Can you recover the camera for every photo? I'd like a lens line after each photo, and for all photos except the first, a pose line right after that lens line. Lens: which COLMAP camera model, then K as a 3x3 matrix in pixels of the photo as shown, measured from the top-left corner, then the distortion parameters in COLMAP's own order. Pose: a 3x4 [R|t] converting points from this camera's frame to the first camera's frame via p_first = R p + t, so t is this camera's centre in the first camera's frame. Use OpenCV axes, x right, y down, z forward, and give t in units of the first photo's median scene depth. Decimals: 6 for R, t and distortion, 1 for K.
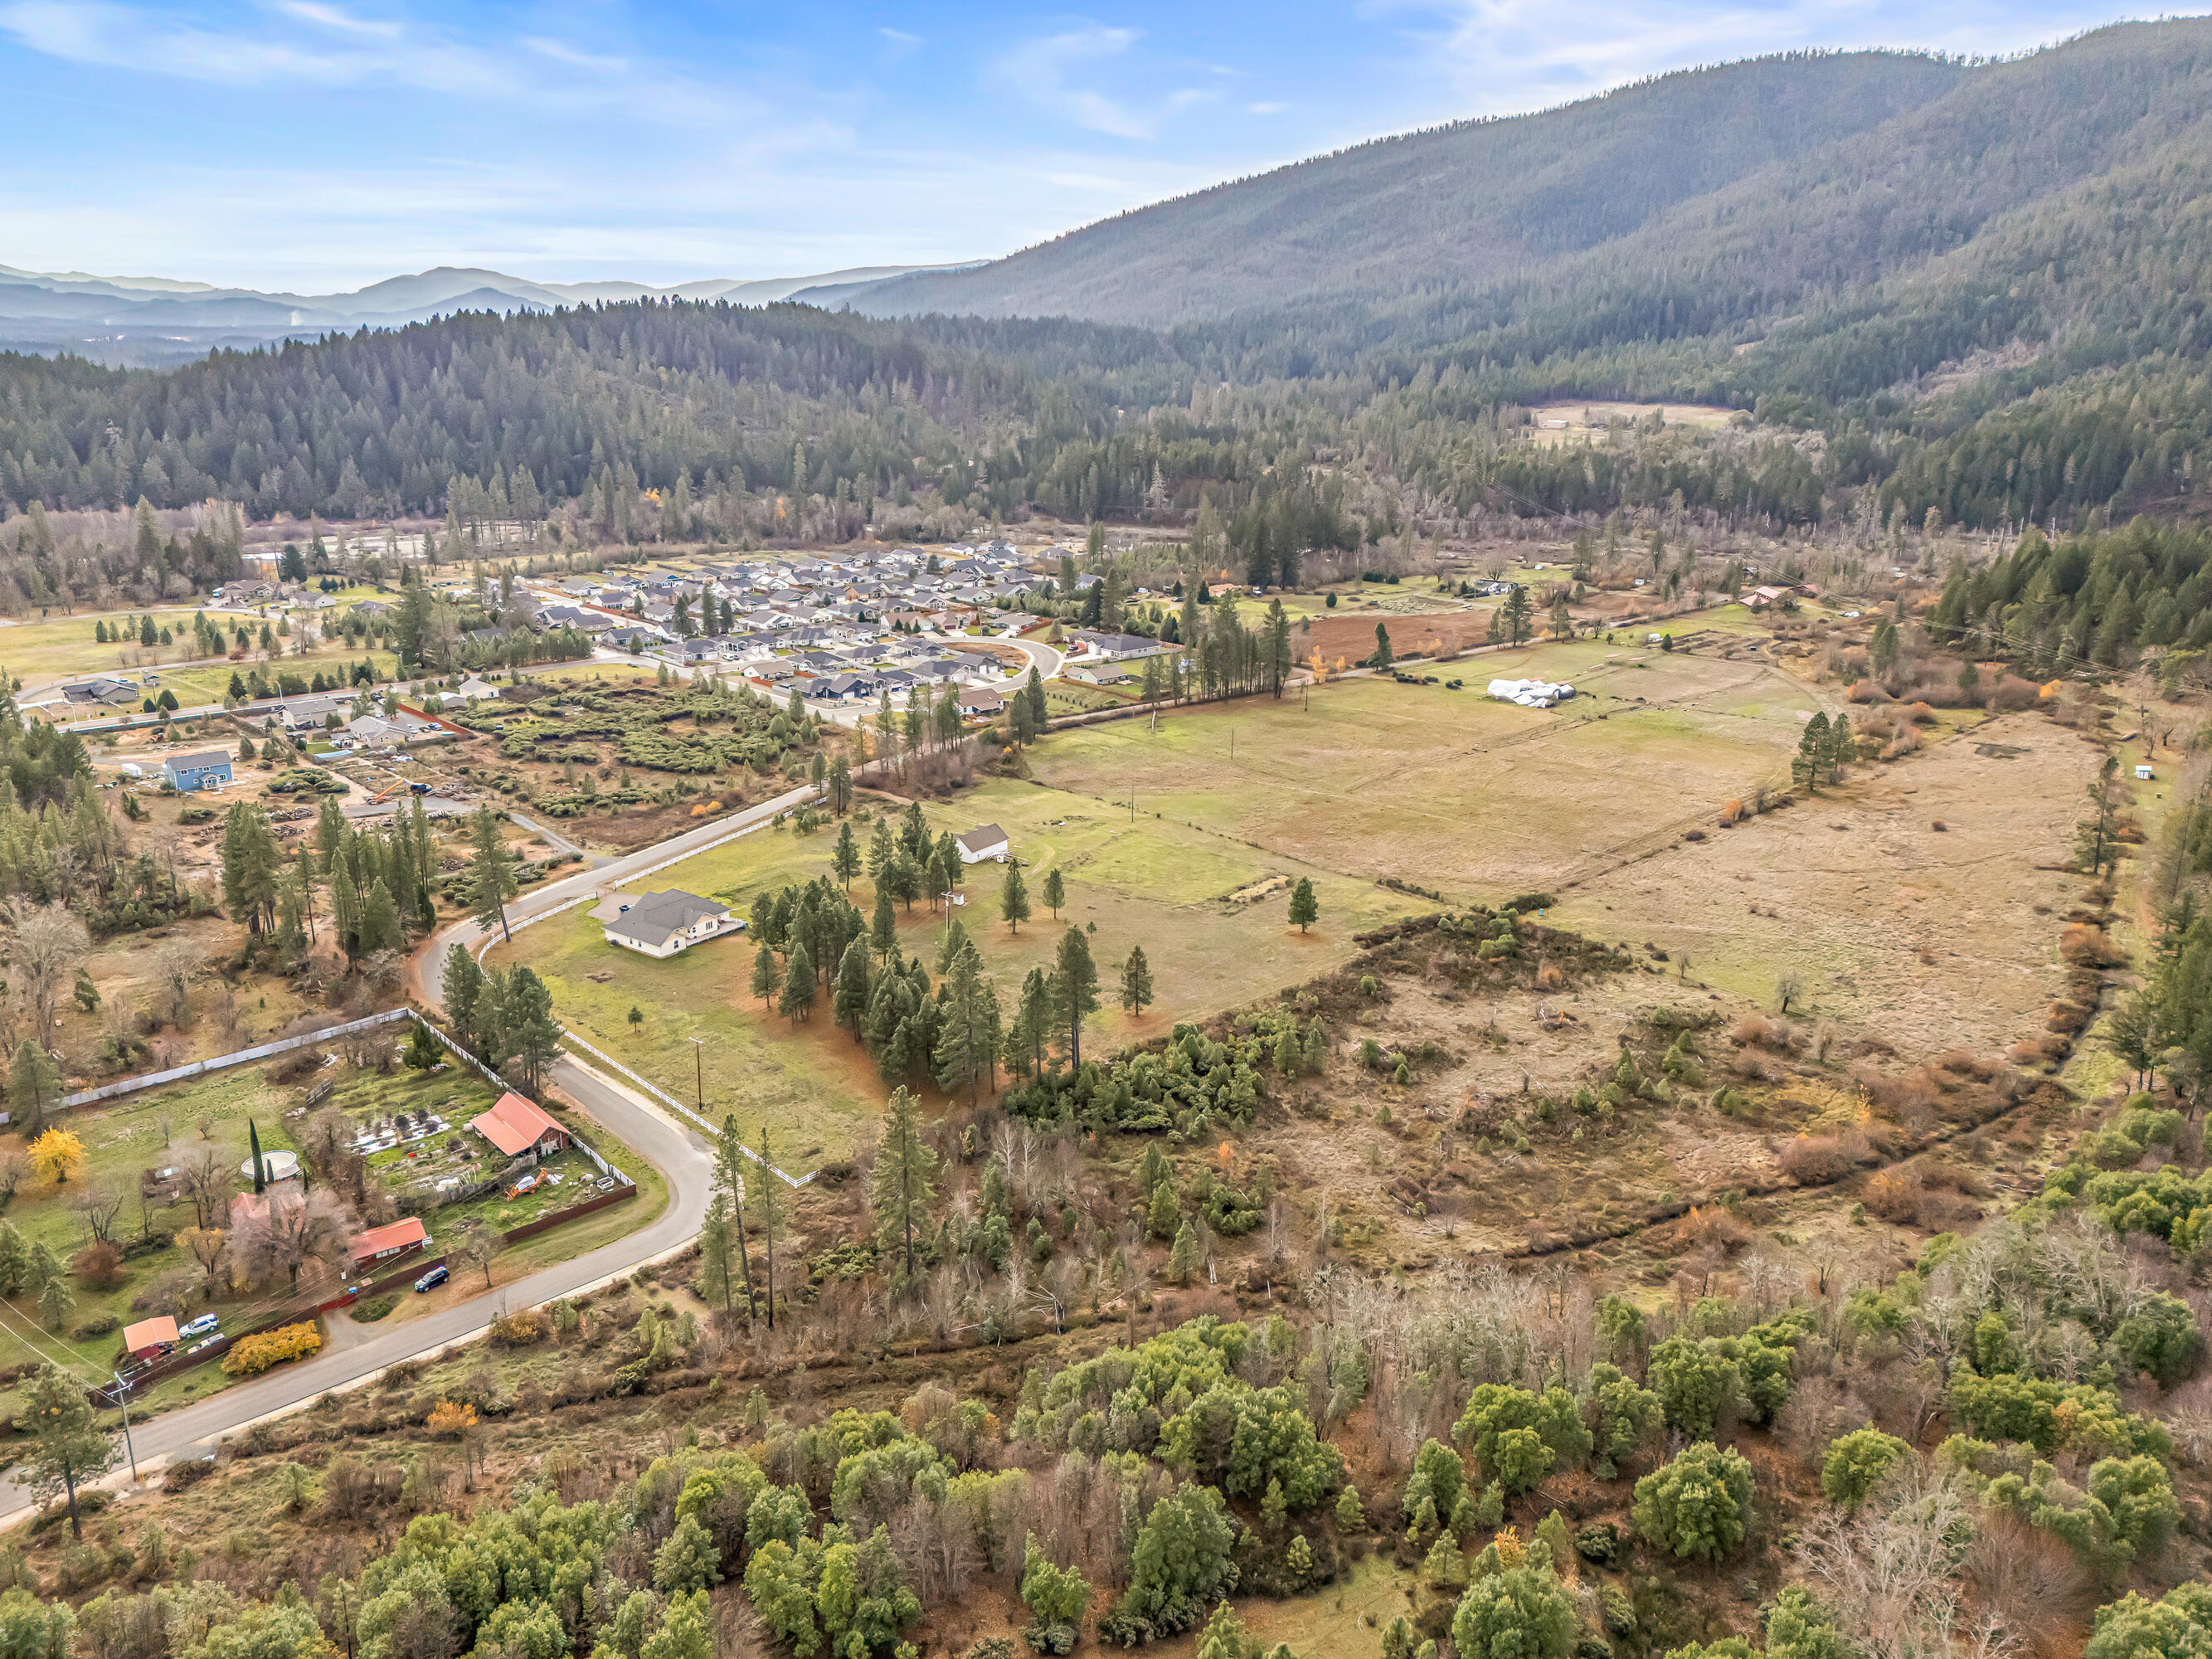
lens RADIAL K [[1627.0, 0, 1105.6], [0, 1627.0, 832.9], [0, 0, 1]] dist [0.072922, -0.067384]
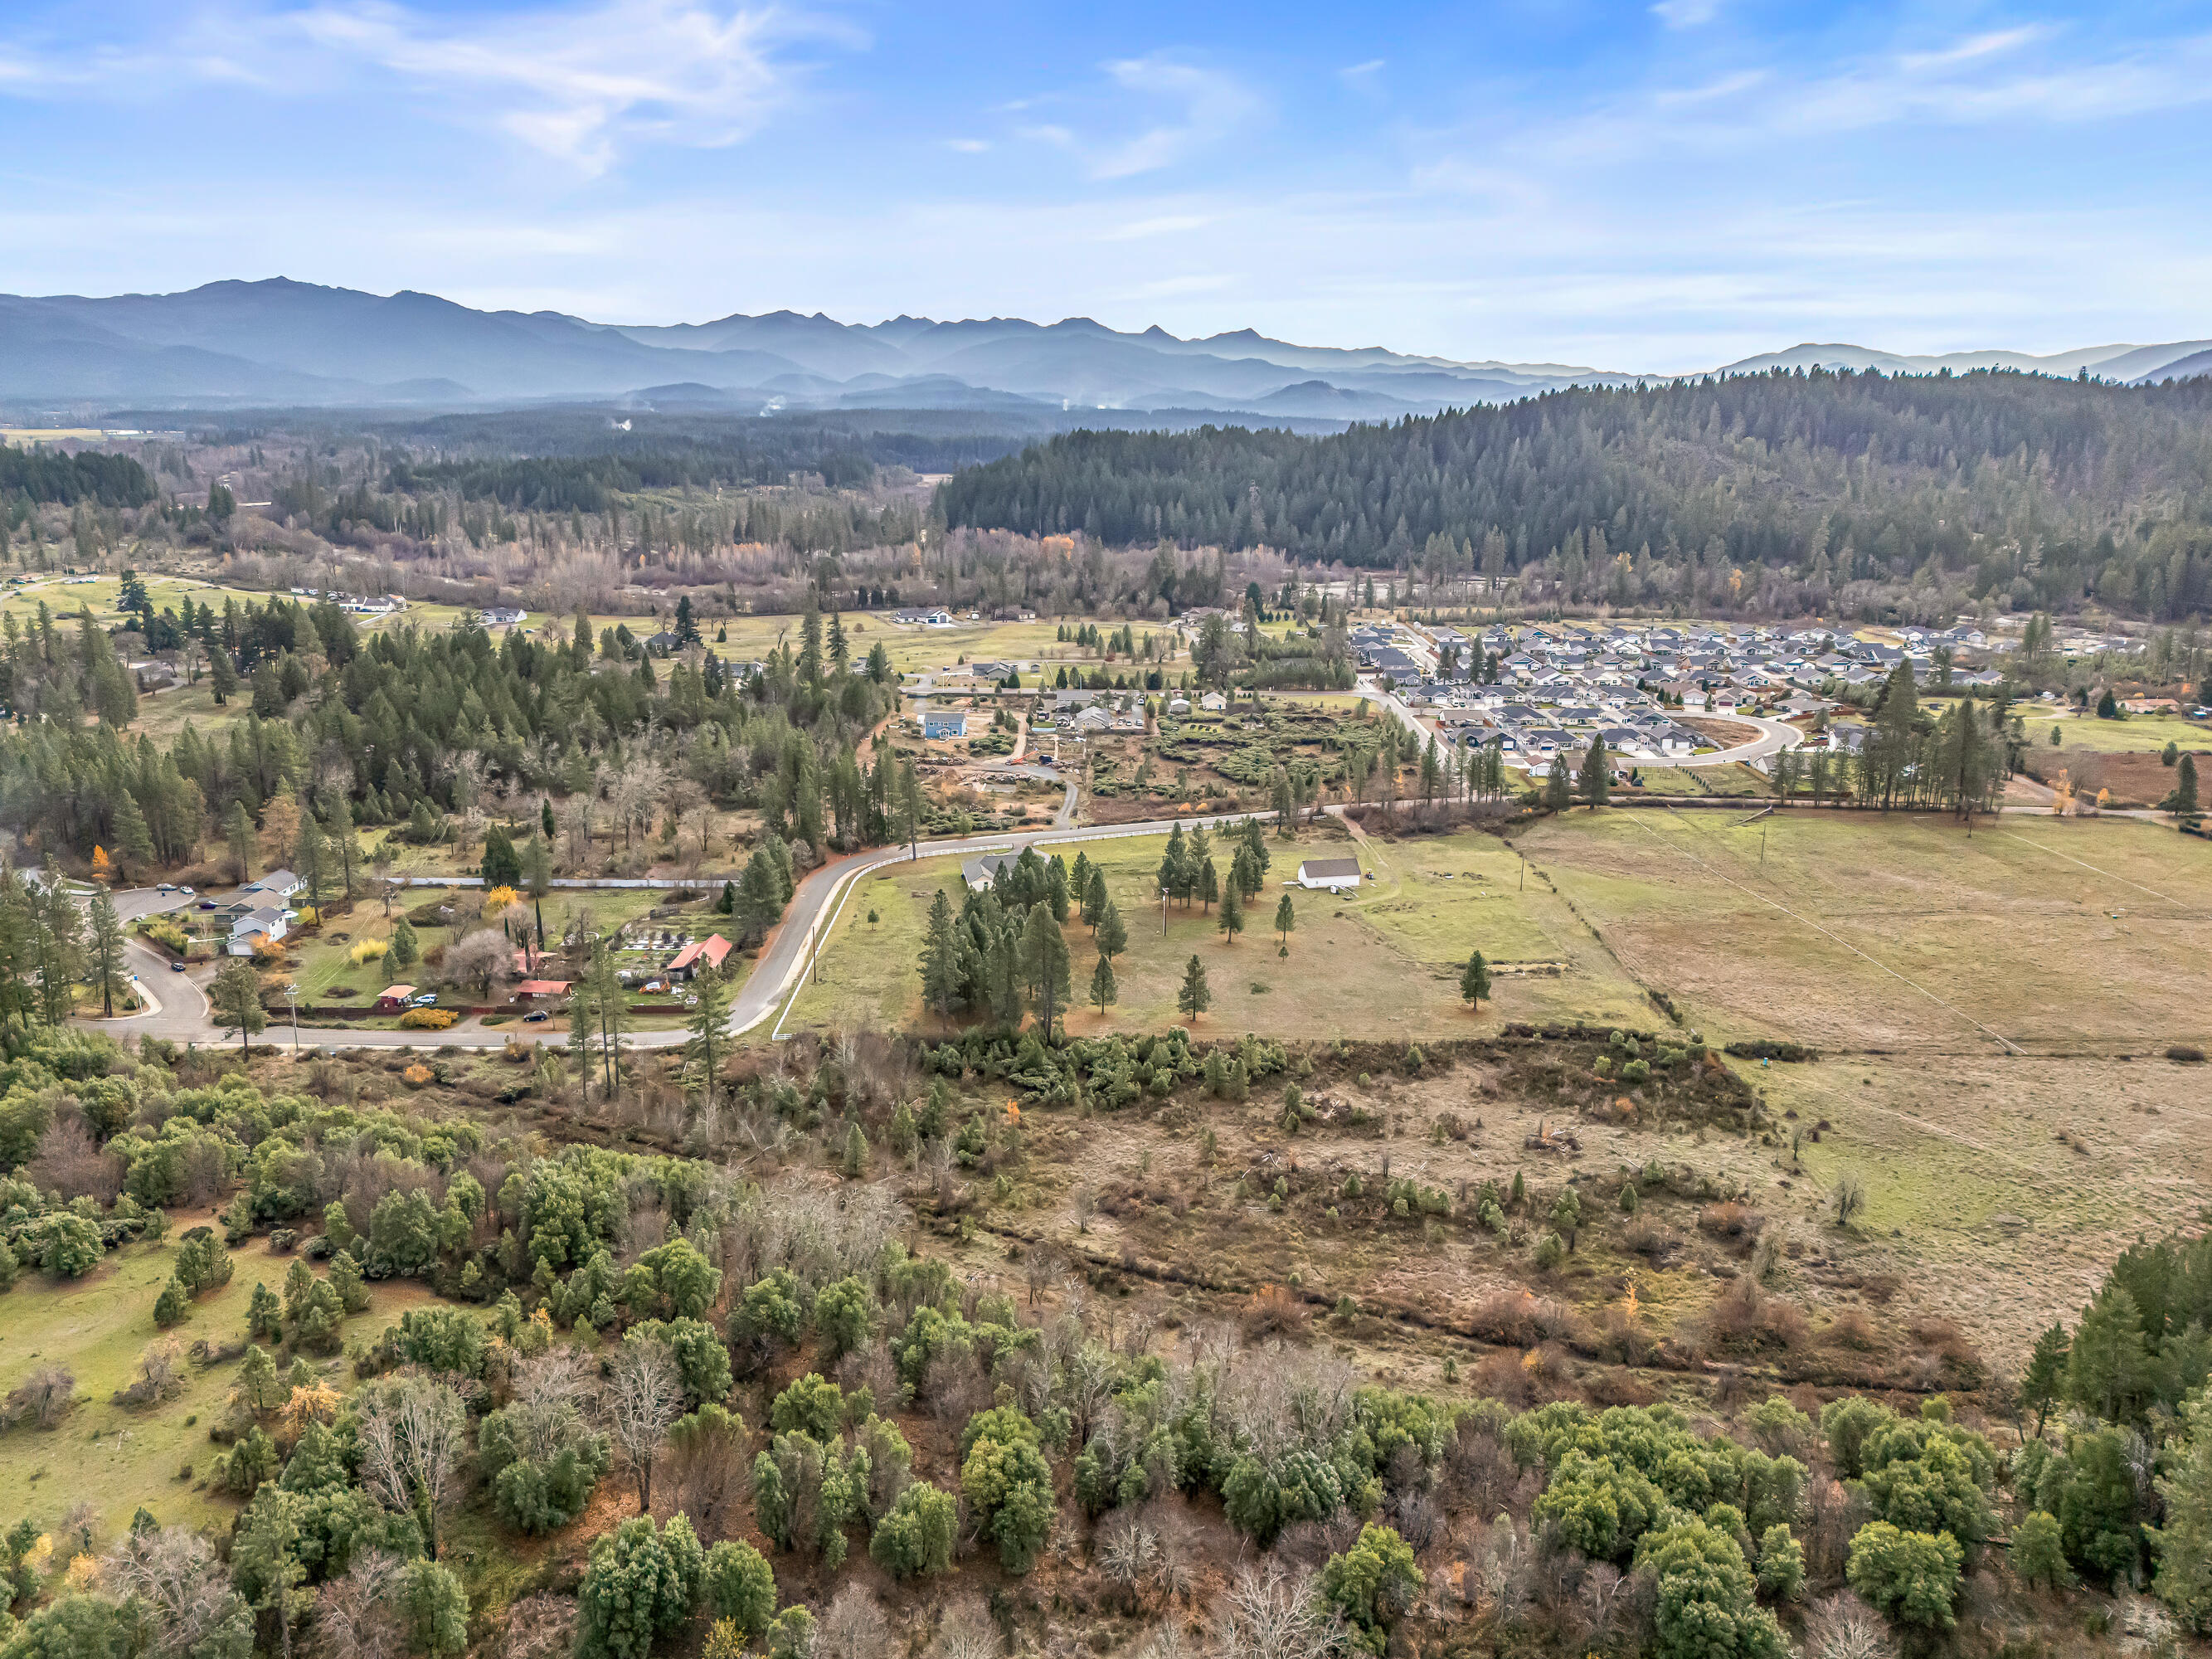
lens RADIAL K [[1627.0, 0, 1110.0], [0, 1627.0, 832.2], [0, 0, 1]] dist [0.072922, -0.067384]
pose [[0.725096, 0.169883, -0.667364, 0.581968], [-0.199007, 0.979439, 0.033101, -0.029083], [0.659266, 0.108808, 0.743995, 0.132105]]
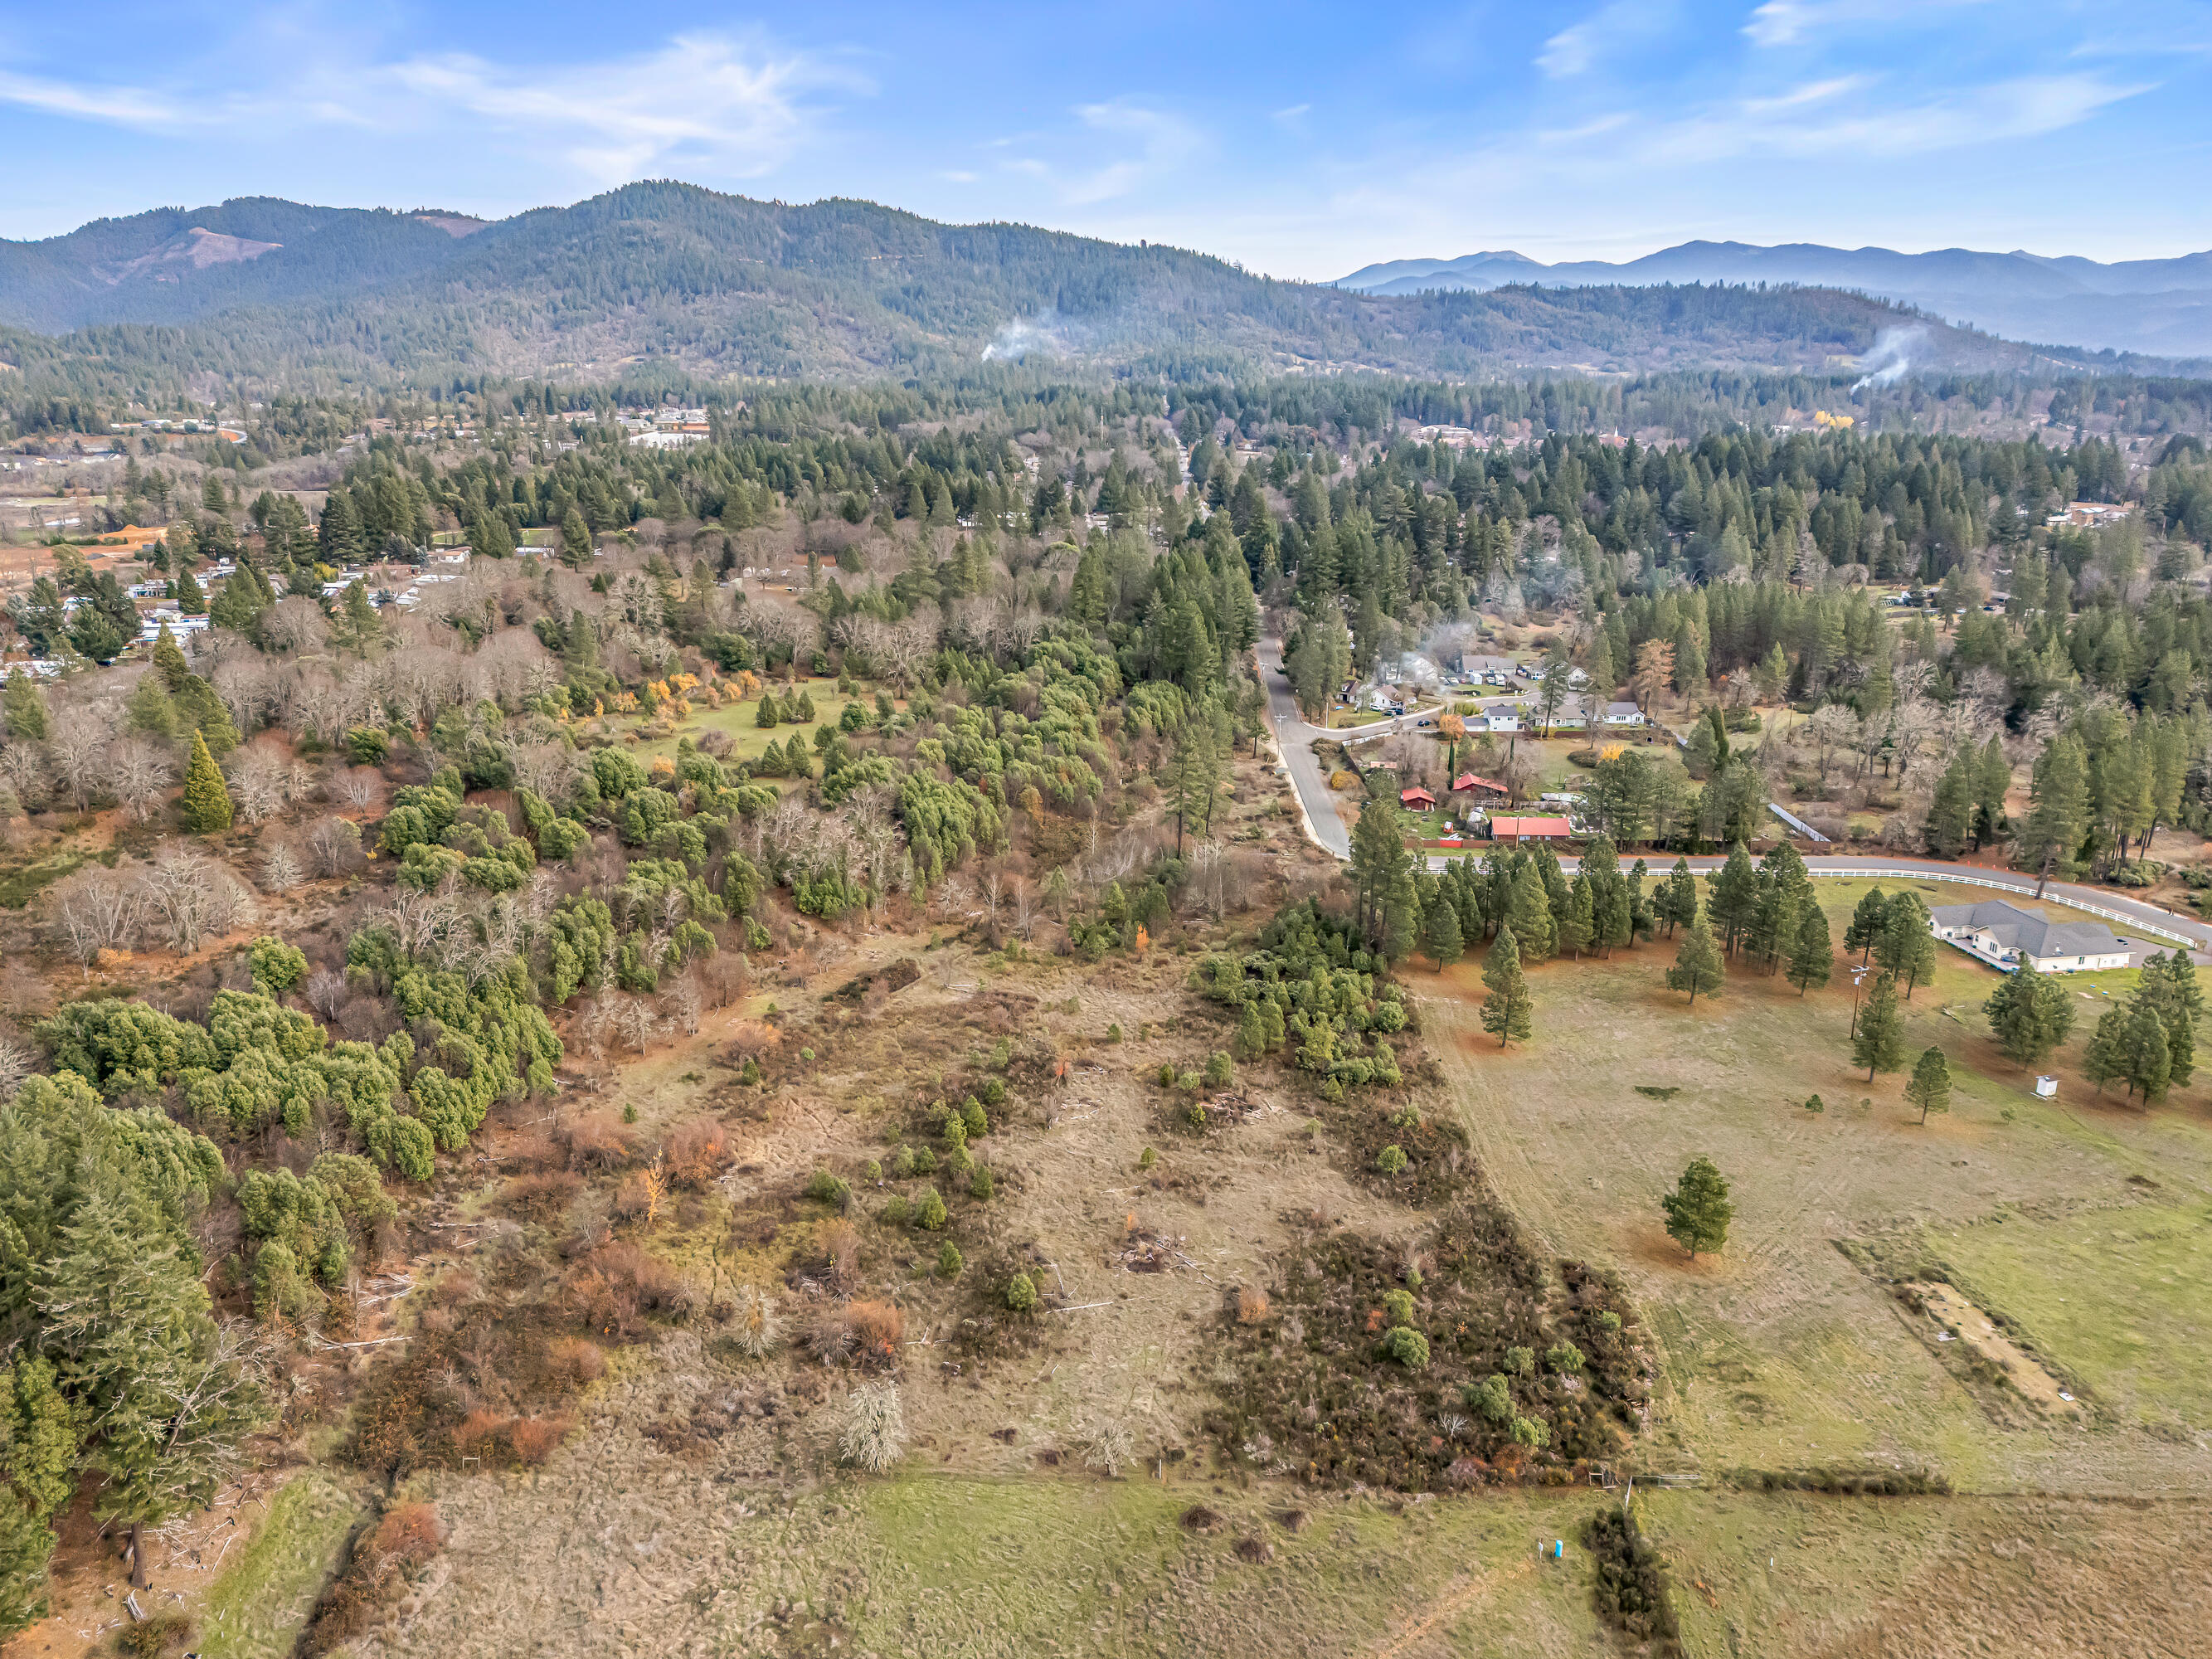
lens RADIAL K [[1627.0, 0, 1105.7], [0, 1627.0, 820.4], [0, 0, 1]] dist [0.072922, -0.067384]
pose [[-0.690628, 0.185120, -0.699116, 0.593808], [-0.225829, 0.863147, 0.451641, -0.257411], [0.687048, 0.469796, -0.554308, 1.087668]]
